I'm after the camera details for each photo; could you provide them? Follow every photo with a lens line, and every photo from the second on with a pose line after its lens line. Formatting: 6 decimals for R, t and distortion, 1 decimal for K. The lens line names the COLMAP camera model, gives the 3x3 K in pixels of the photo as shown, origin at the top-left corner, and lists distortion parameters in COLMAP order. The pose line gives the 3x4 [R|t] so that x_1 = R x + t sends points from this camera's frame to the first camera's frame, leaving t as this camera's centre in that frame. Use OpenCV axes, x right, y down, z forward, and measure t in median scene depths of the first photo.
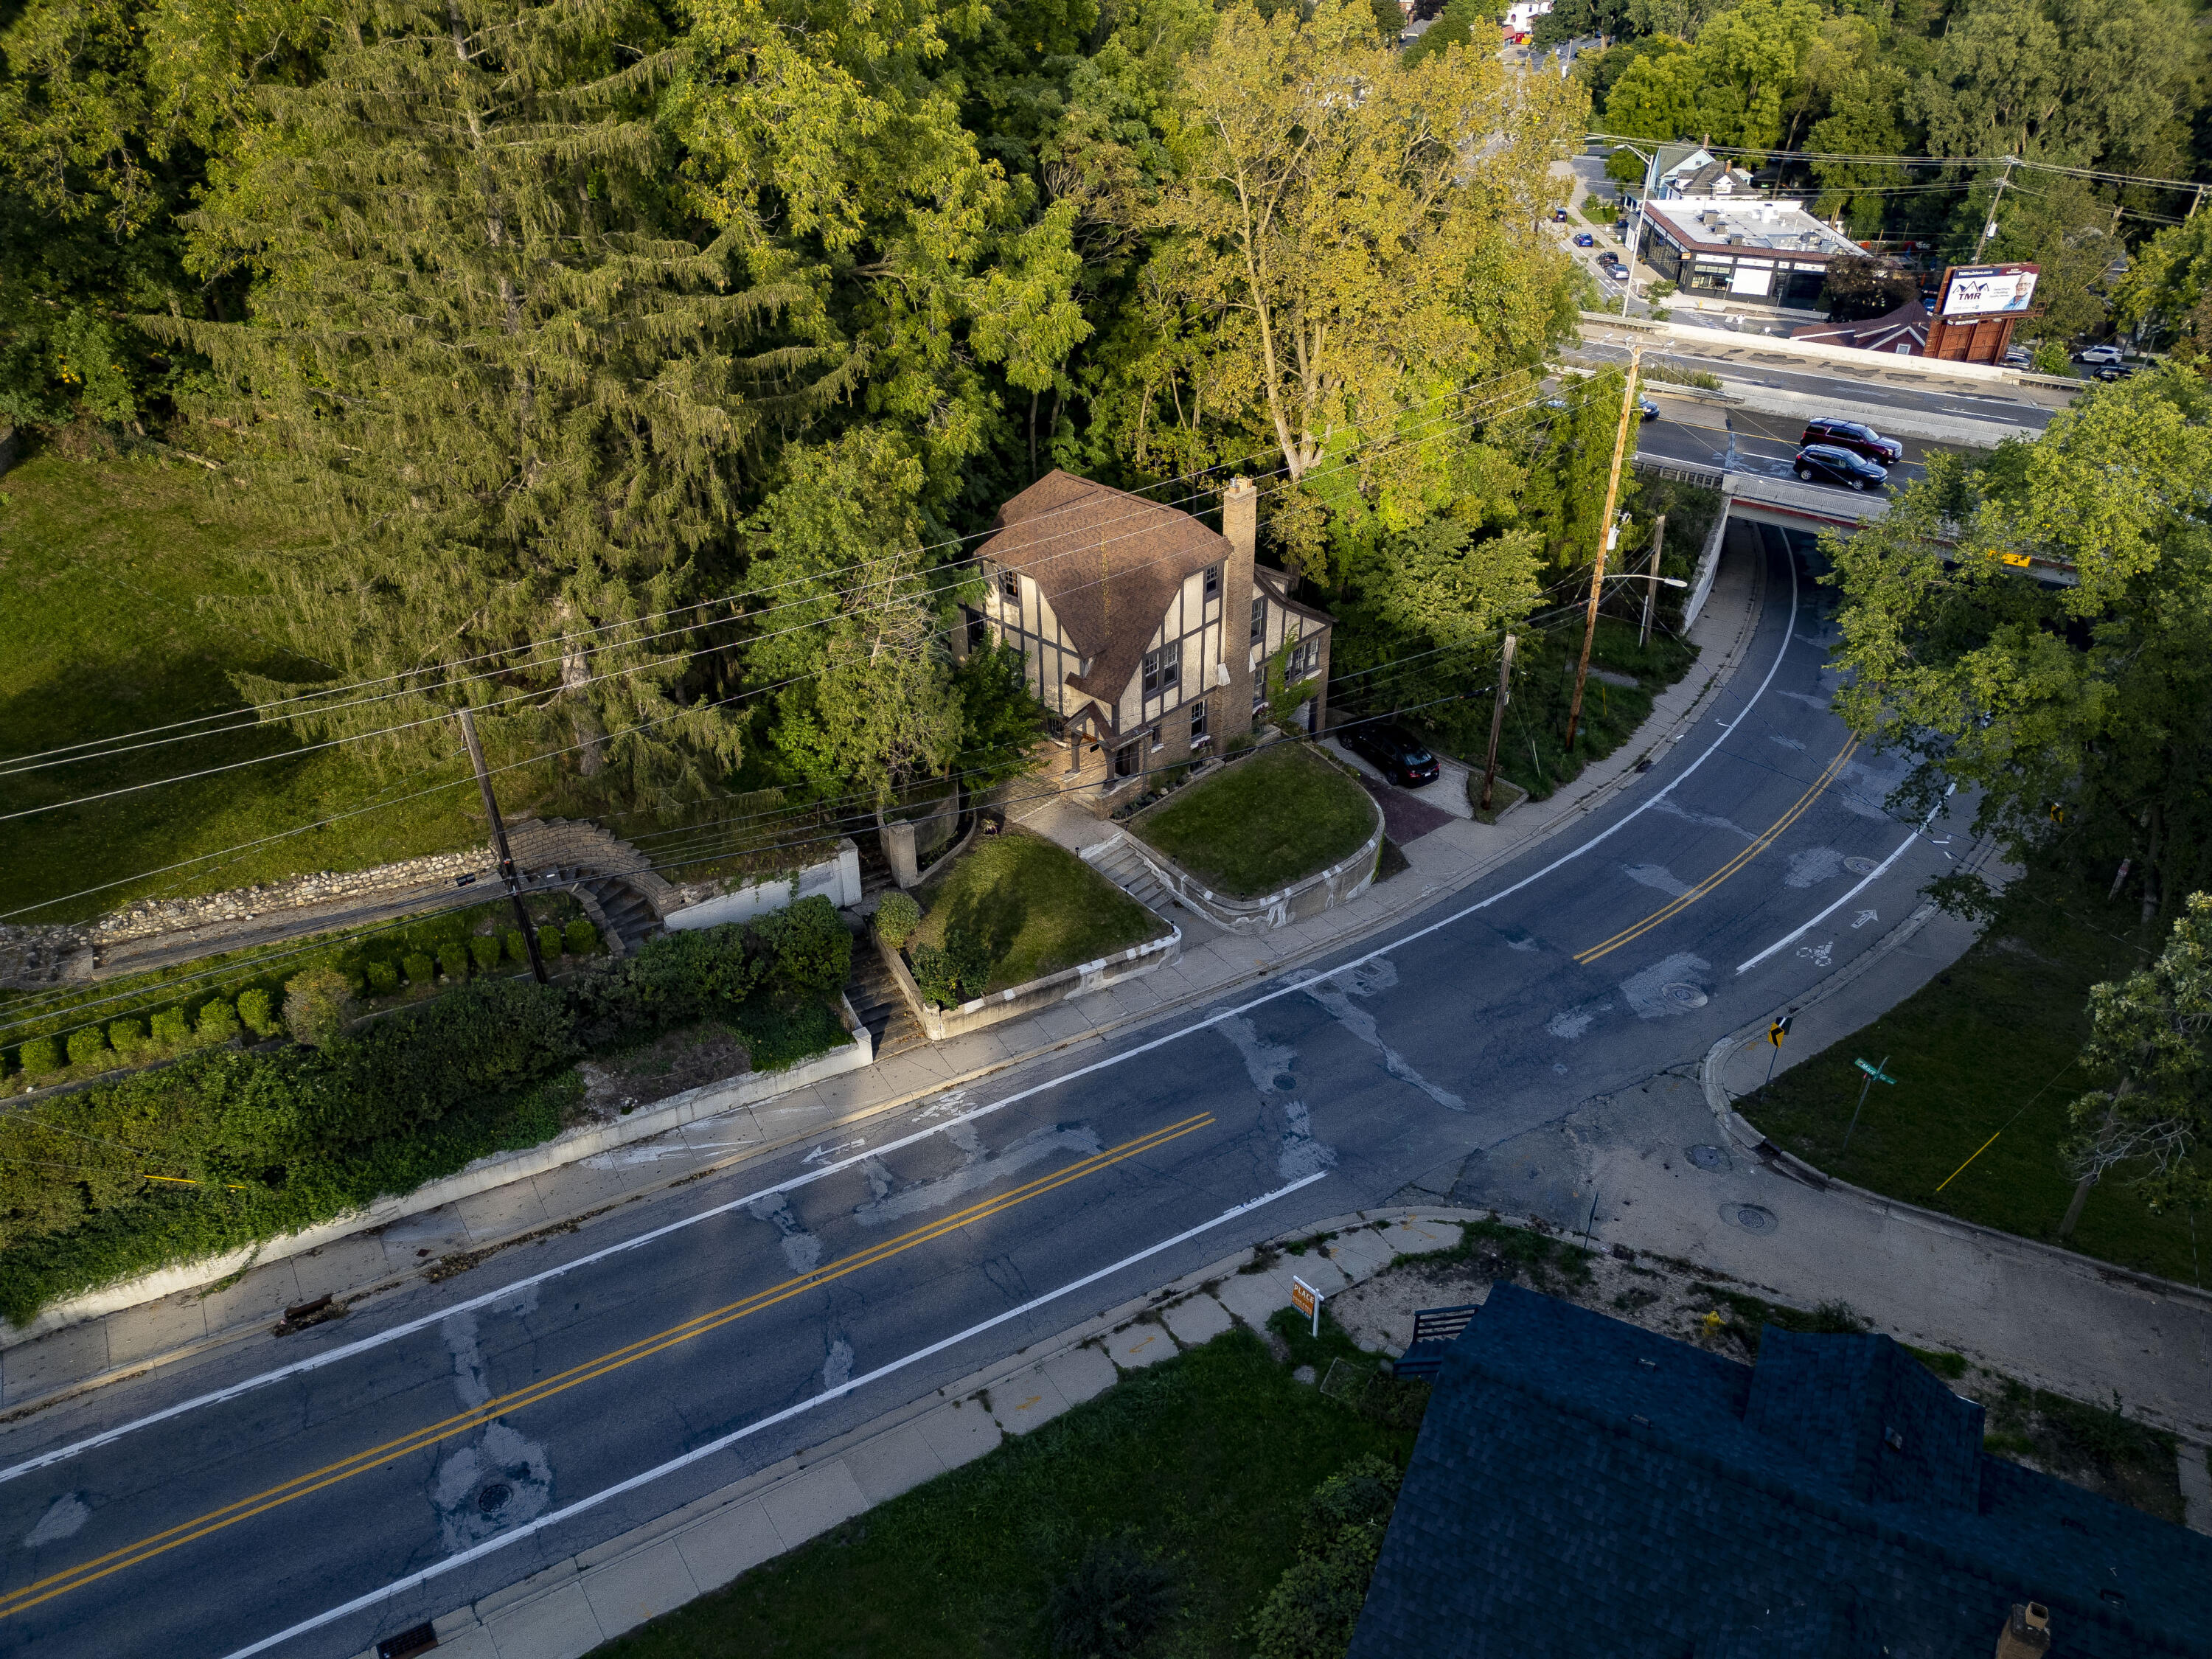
lens RADIAL K [[1536.0, 0, 1106.0], [0, 1536.0, 829.5], [0, 0, 1]] dist [0.029366, -0.028707]
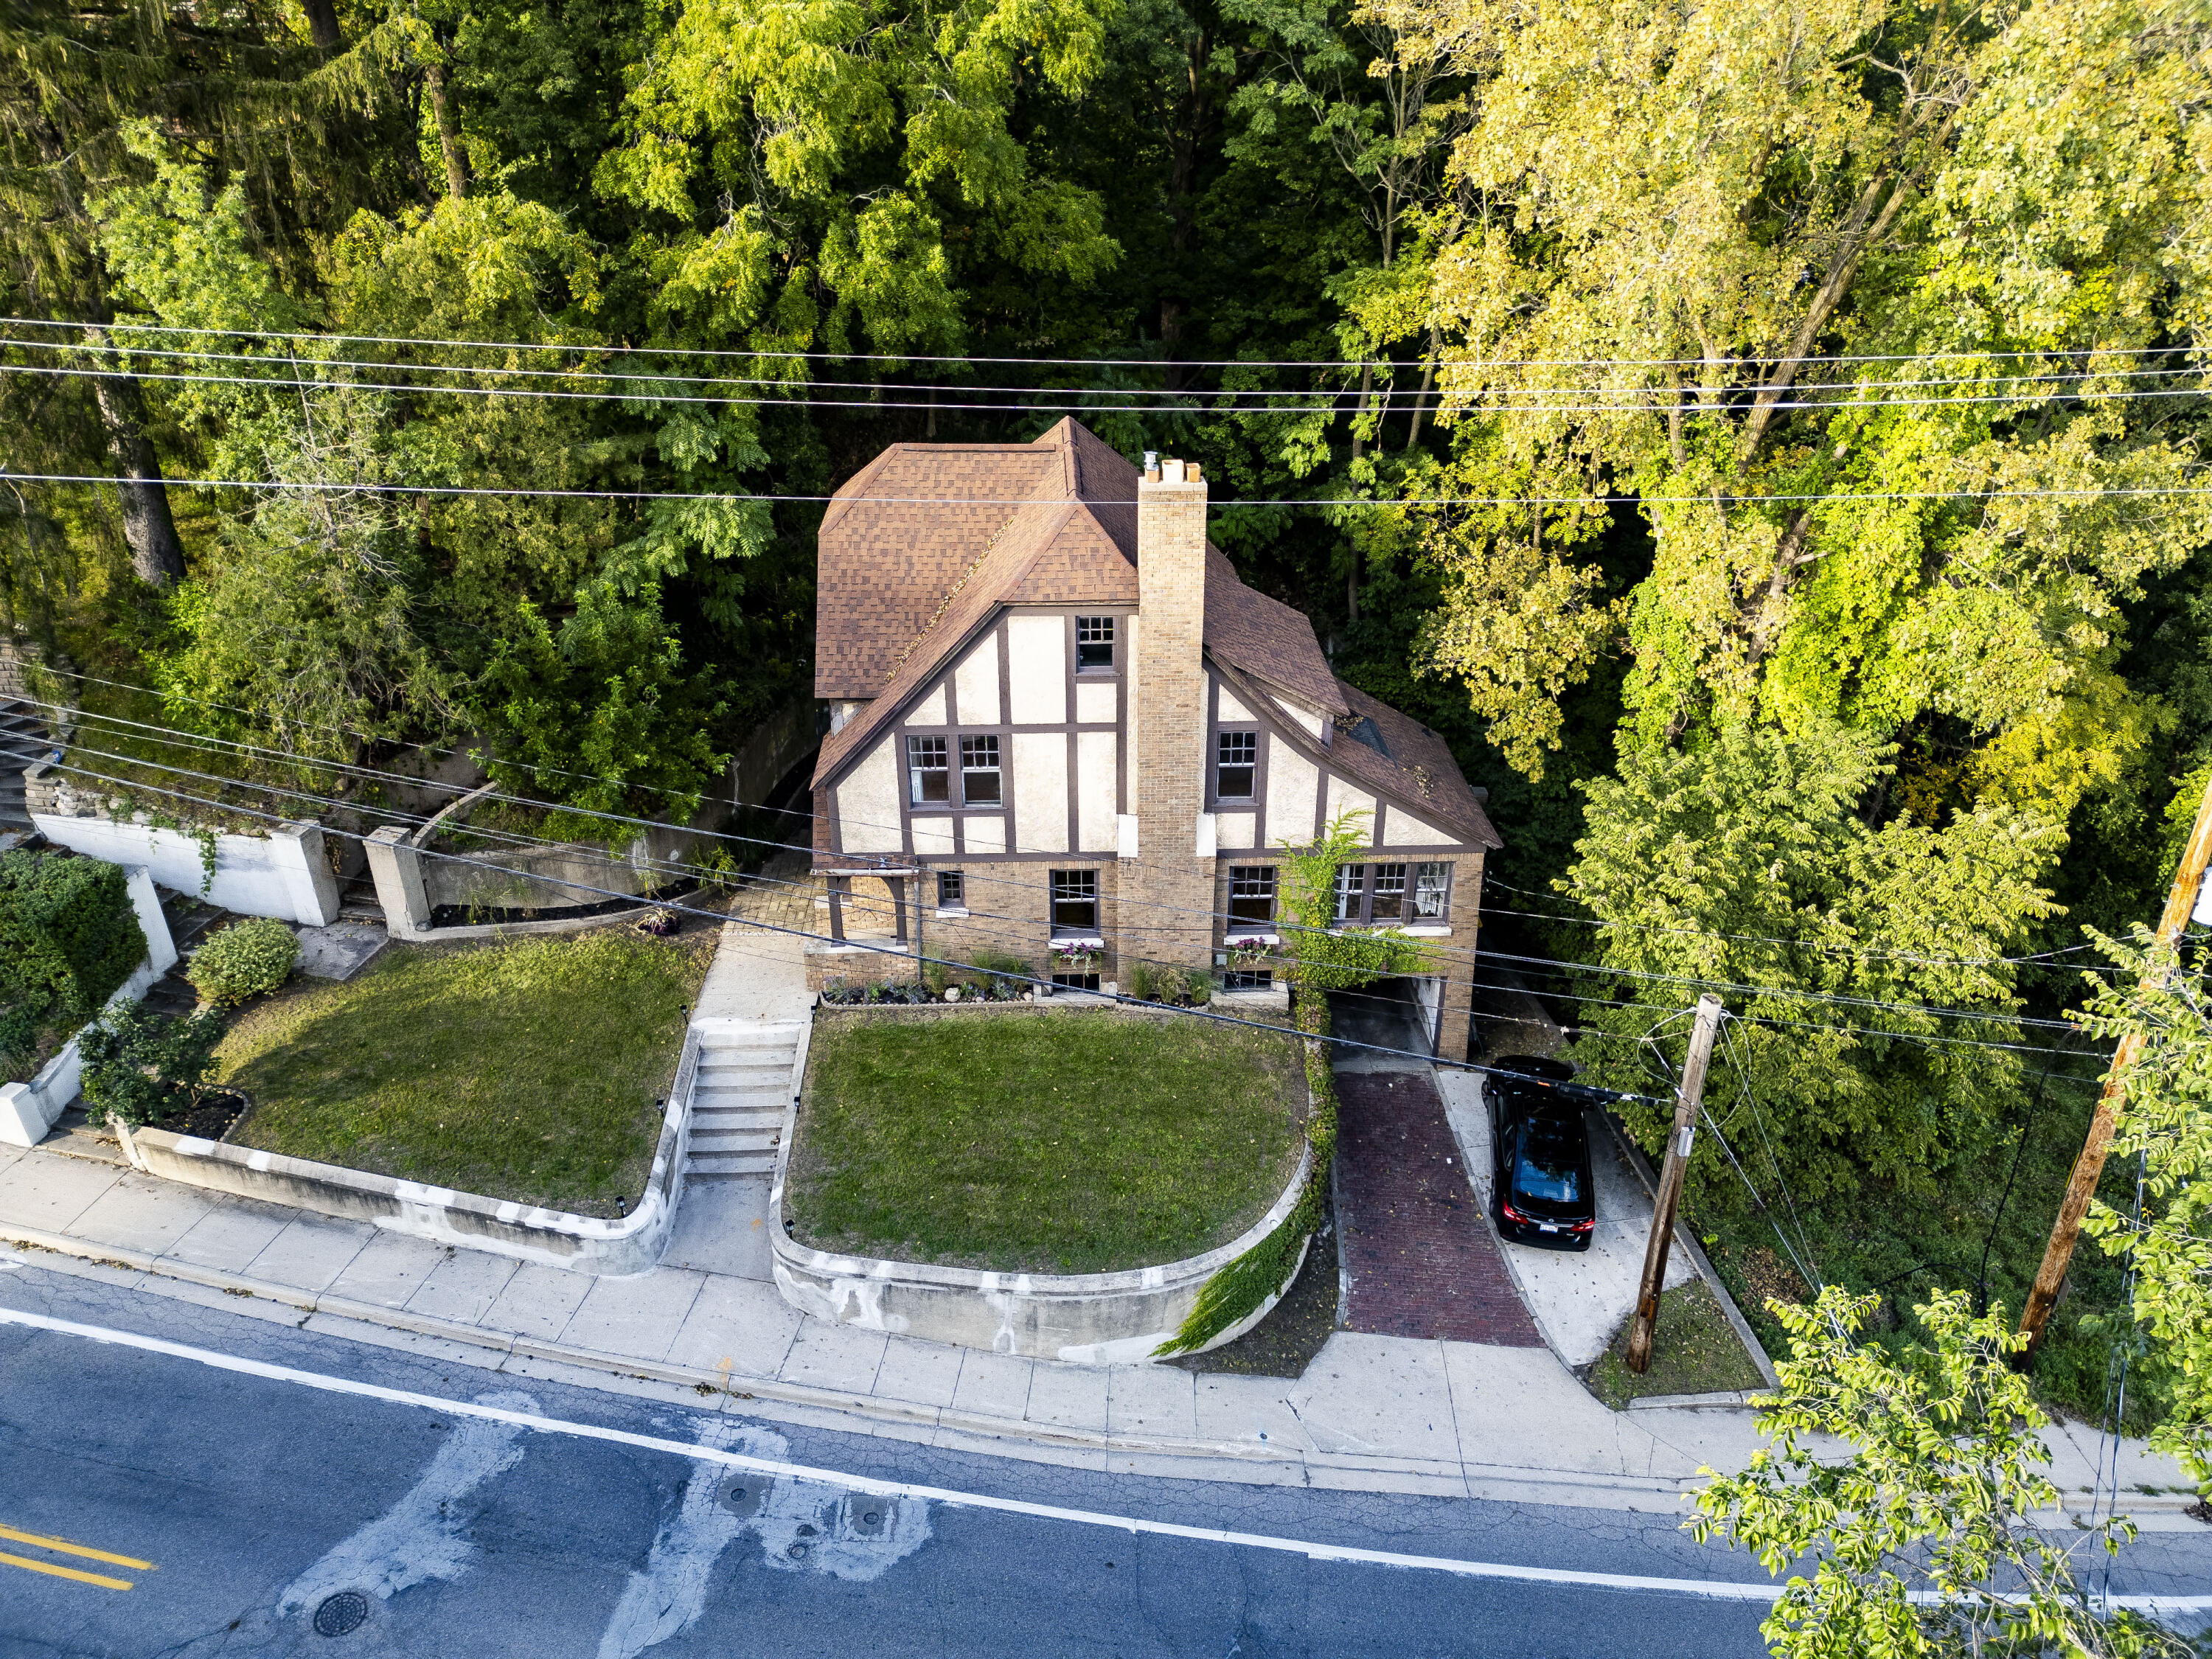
lens RADIAL K [[1563.6, 0, 1106.0], [0, 1563.6, 829.5], [0, 0, 1]] dist [0.026163, -0.022772]
pose [[0.718837, 0.333979, -0.609698, 0.440174], [-0.389330, 0.920002, 0.044934, -0.140595], [0.575930, 0.205073, 0.791359, 0.657316]]
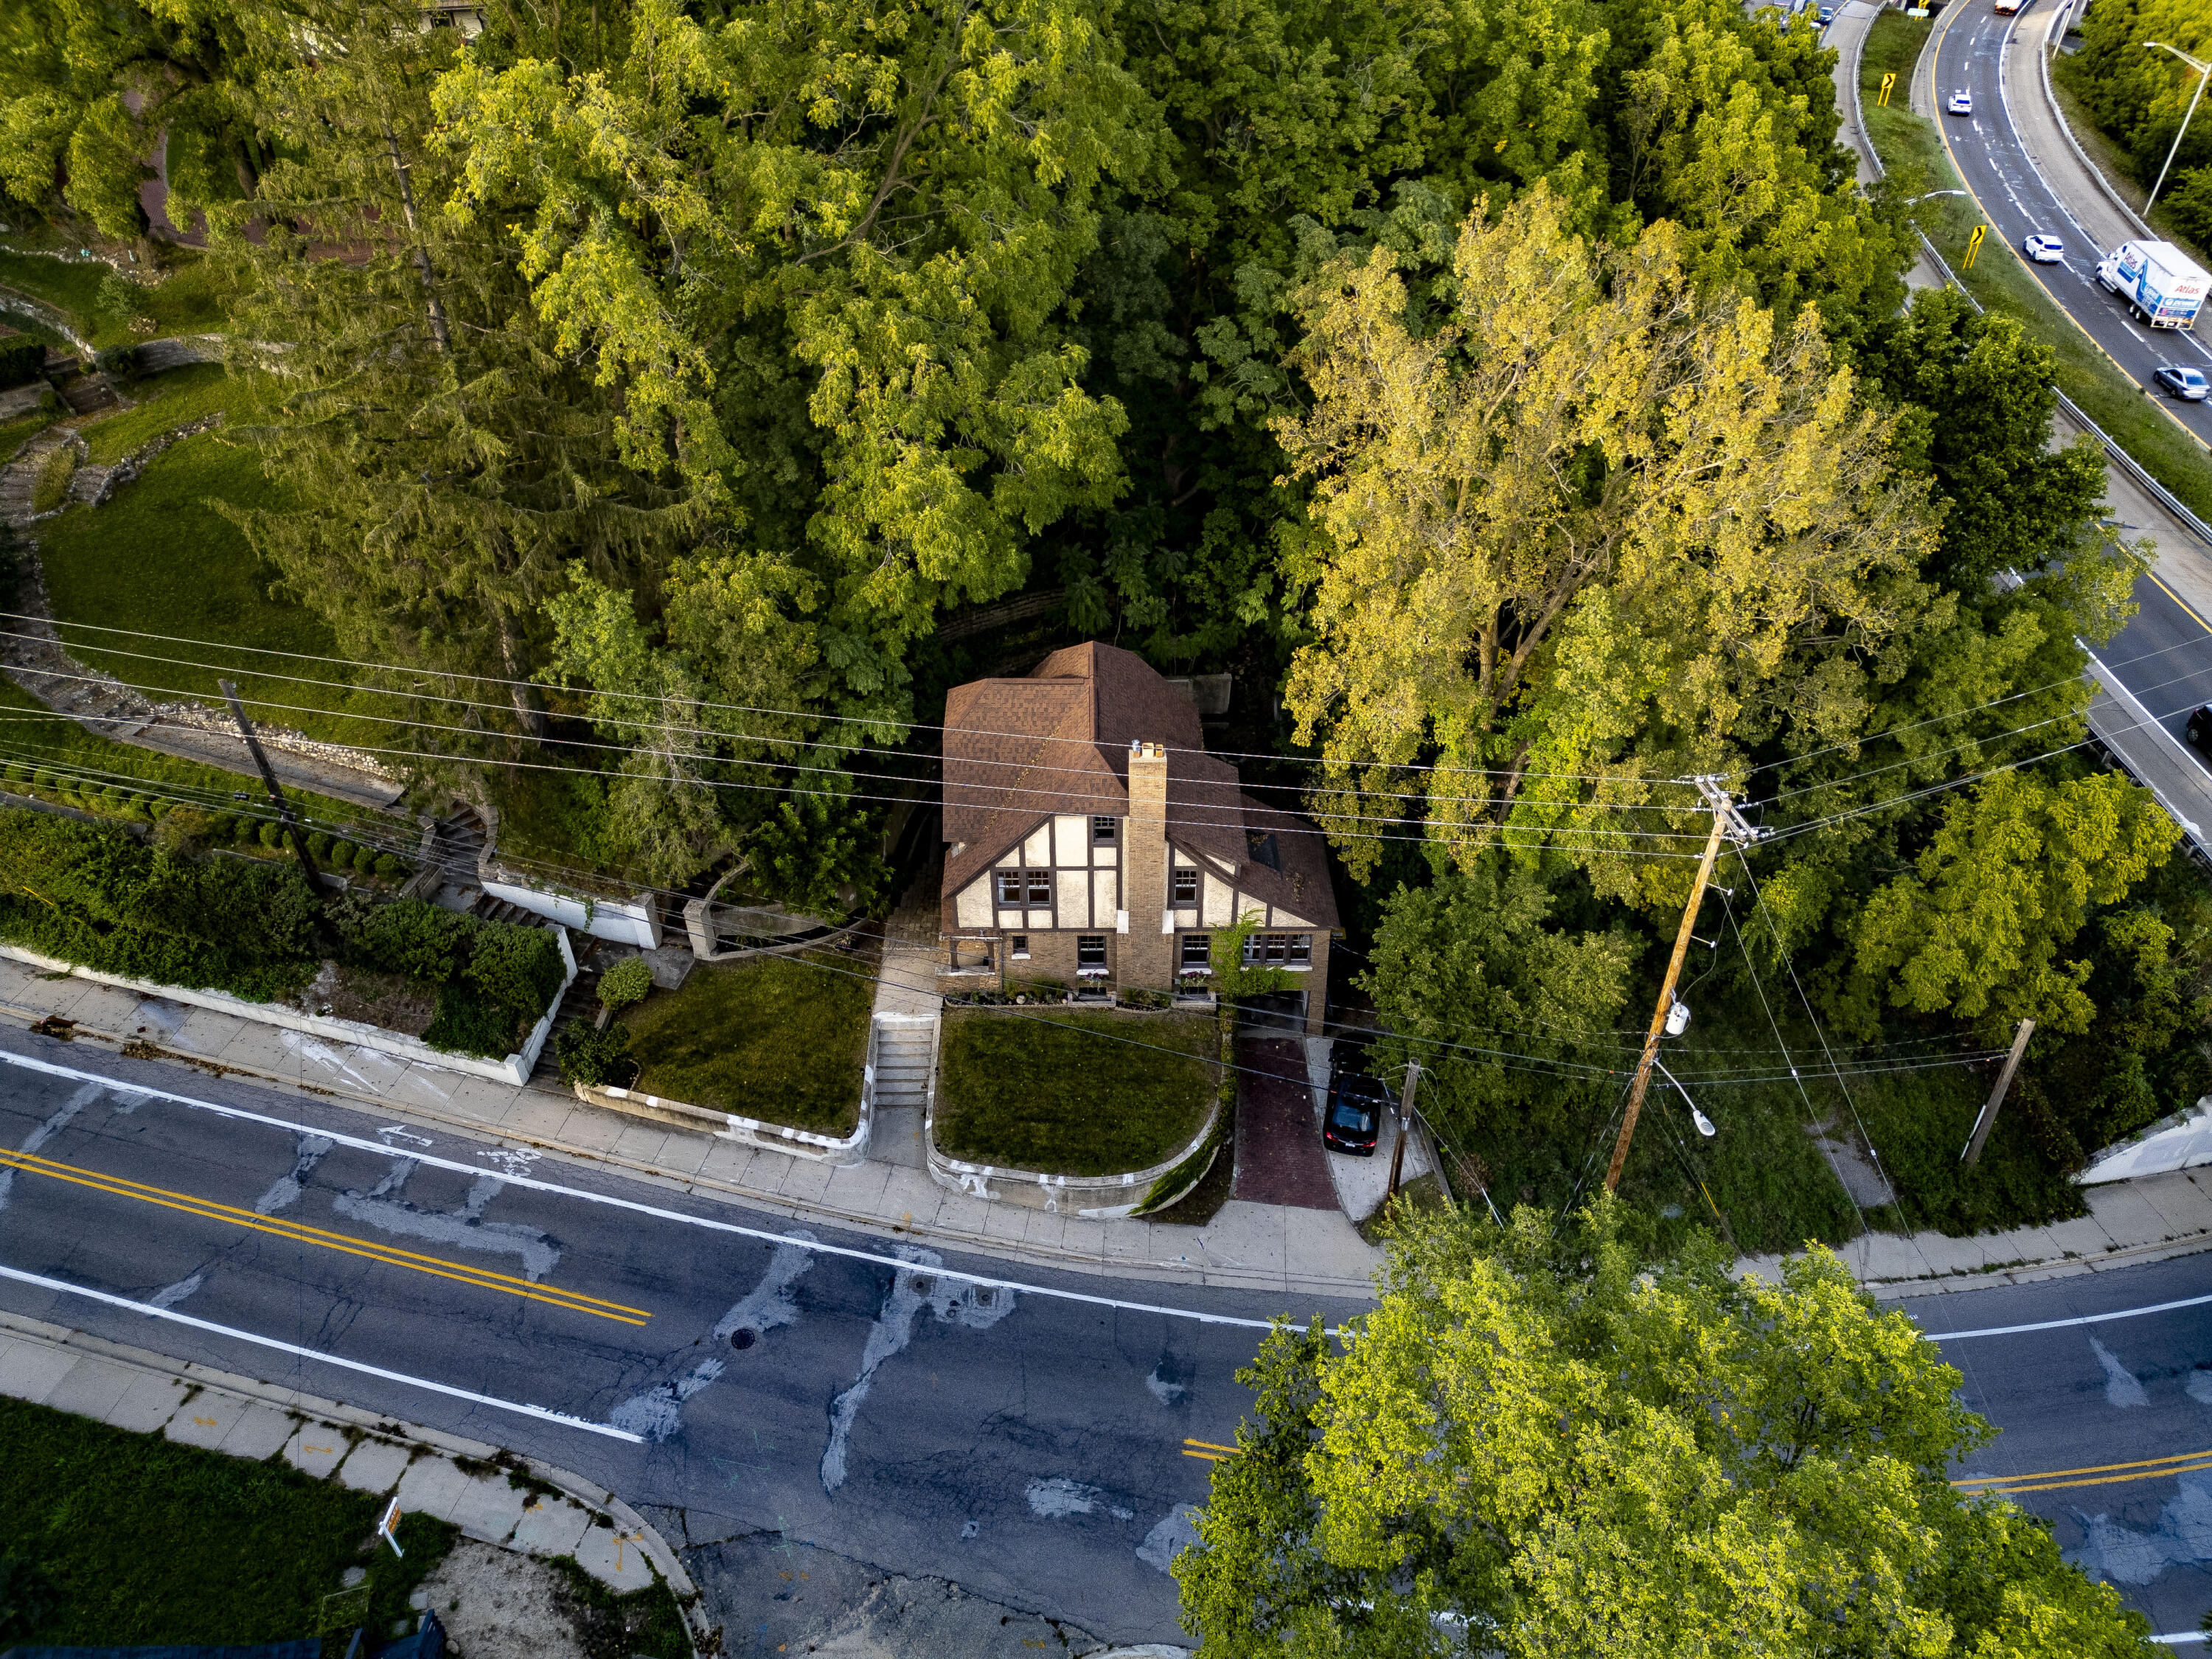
lens RADIAL K [[1536.0, 0, 1106.0], [0, 1536.0, 829.5], [0, 0, 1]] dist [0.029366, -0.028707]
pose [[0.698679, 0.459243, -0.548583, 0.604465], [-0.400731, 0.886418, 0.231685, -0.398111], [0.592673, 0.057961, 0.803355, 0.309781]]
